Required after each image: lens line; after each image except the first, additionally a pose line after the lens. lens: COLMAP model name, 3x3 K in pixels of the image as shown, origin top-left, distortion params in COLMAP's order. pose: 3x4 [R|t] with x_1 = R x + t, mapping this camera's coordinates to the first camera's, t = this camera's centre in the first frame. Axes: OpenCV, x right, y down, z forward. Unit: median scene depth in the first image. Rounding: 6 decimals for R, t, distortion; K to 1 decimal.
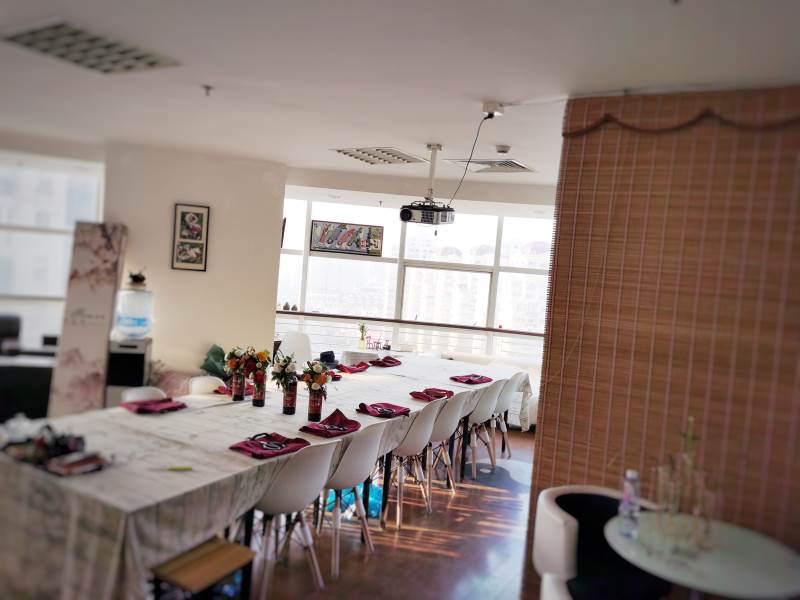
lens RADIAL K [[619.9, 0, 400.0], [0, 619.9, 300.0], [0, 0, 1]] dist [0.065948, -0.091496]
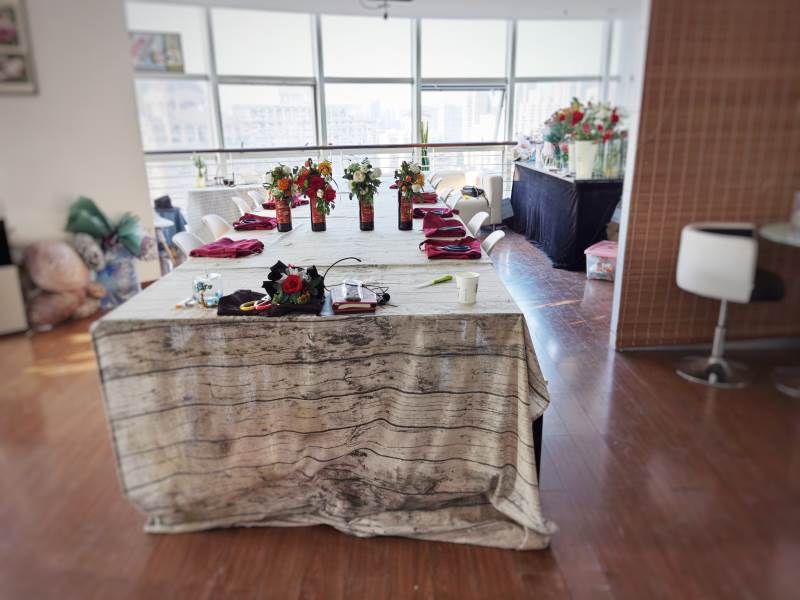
lens RADIAL K [[620.2, 0, 403.2], [0, 620.2, 318.8], [0, 0, 1]] dist [0.014784, -0.003290]
pose [[0.841118, -0.253393, 0.477821, -0.530077], [0.112102, 0.945953, 0.304313, 0.036994], [-0.529107, -0.202398, 0.824063, 0.209258]]
